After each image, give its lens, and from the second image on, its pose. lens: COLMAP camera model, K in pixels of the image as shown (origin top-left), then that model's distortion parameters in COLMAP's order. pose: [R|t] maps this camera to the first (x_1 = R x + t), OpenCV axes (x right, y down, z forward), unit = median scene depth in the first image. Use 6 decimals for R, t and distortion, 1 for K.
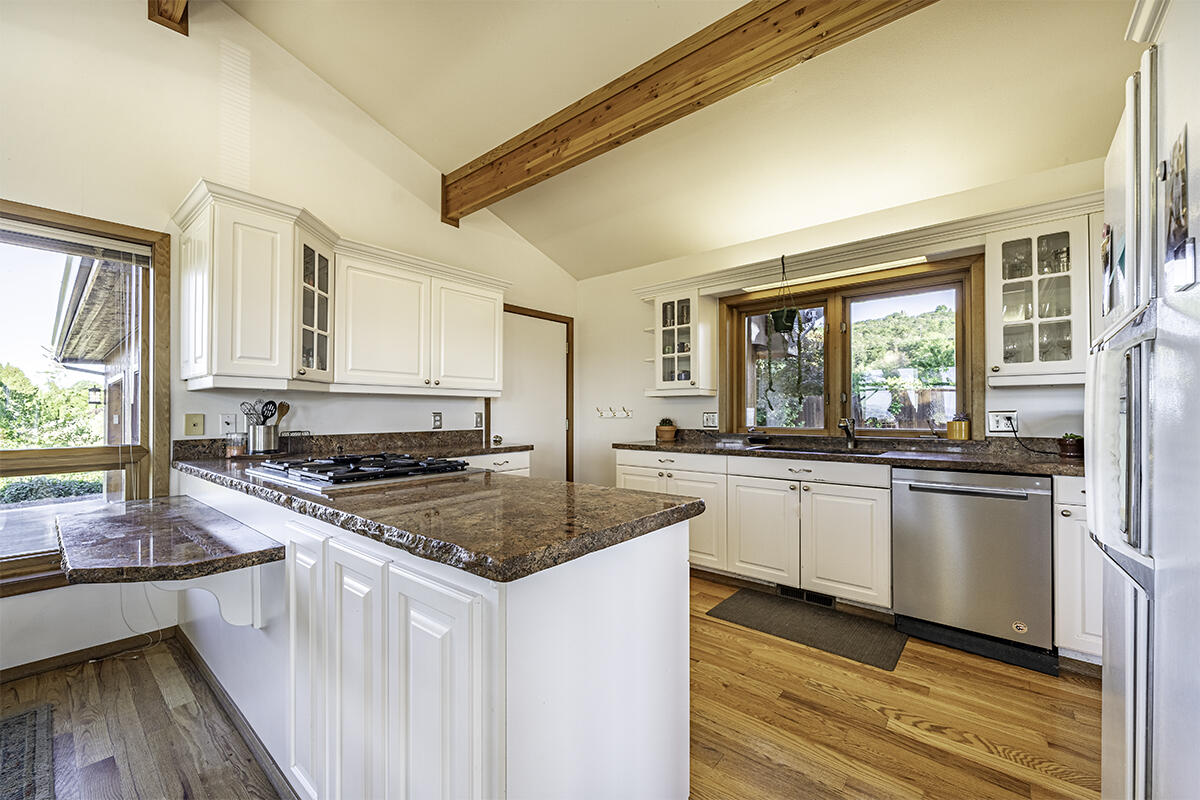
lens RADIAL K [[473.0, 0, 600.0], [0, 473.0, 400.0], [0, 0, 1]] dist [-0.000196, 0.000034]
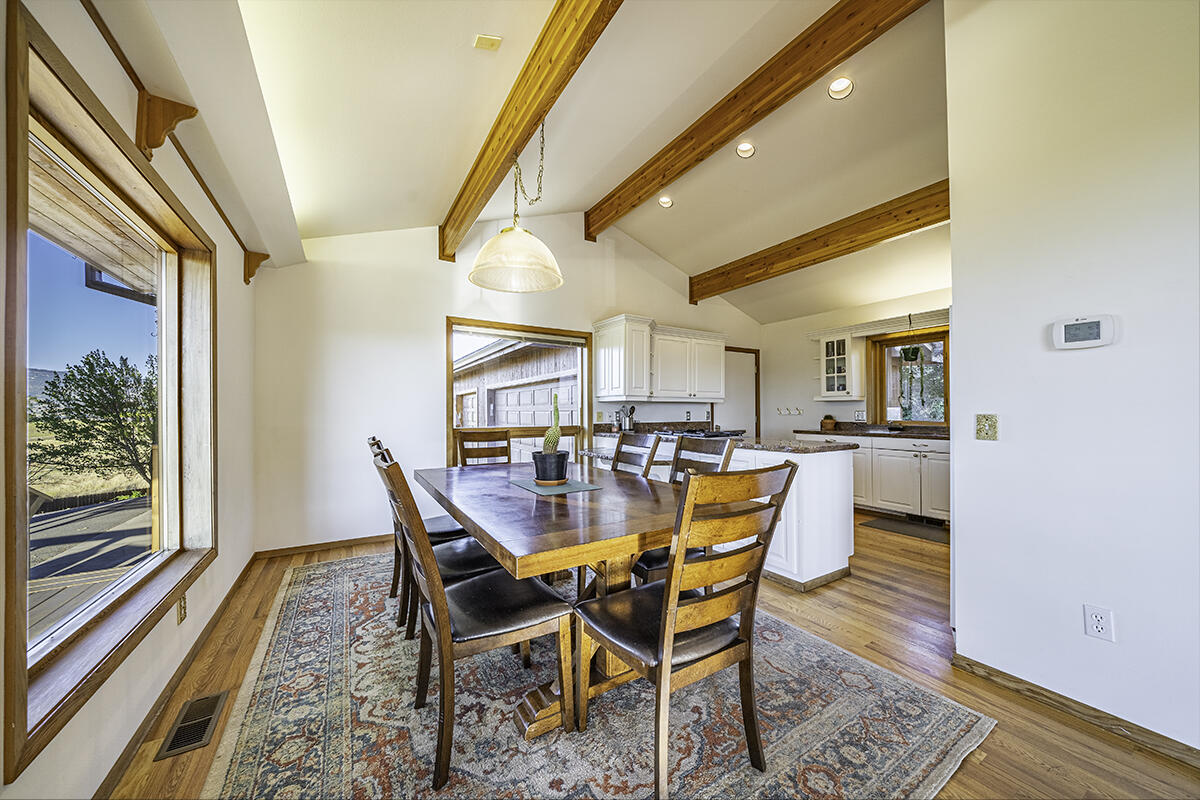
lens RADIAL K [[409.2, 0, 626.4], [0, 409.2, 402.7], [0, 0, 1]] dist [0.000144, -0.000051]
pose [[0.958665, -0.008508, -0.284410, -0.123581], [0.009884, 0.999945, 0.003404, -0.013235], [0.284366, -0.006075, 0.958697, -0.519433]]
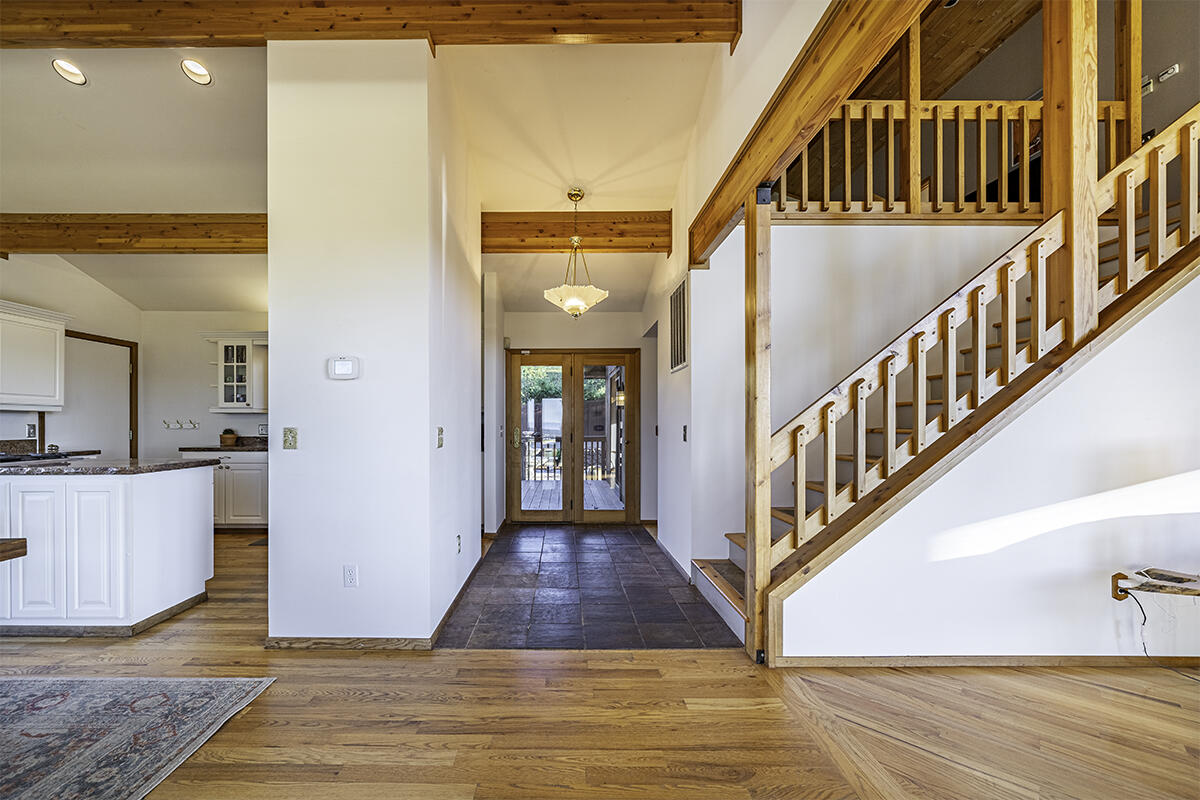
lens RADIAL K [[457.3, 0, 547.7], [0, 457.3, 425.4], [0, 0, 1]] dist [-0.027836, 0.004104]
pose [[0.763540, -0.001117, 0.645759, 0.002666], [-0.017122, 0.999612, 0.021974, -0.016598], [-0.645533, -0.027834, 0.763225, -0.641673]]
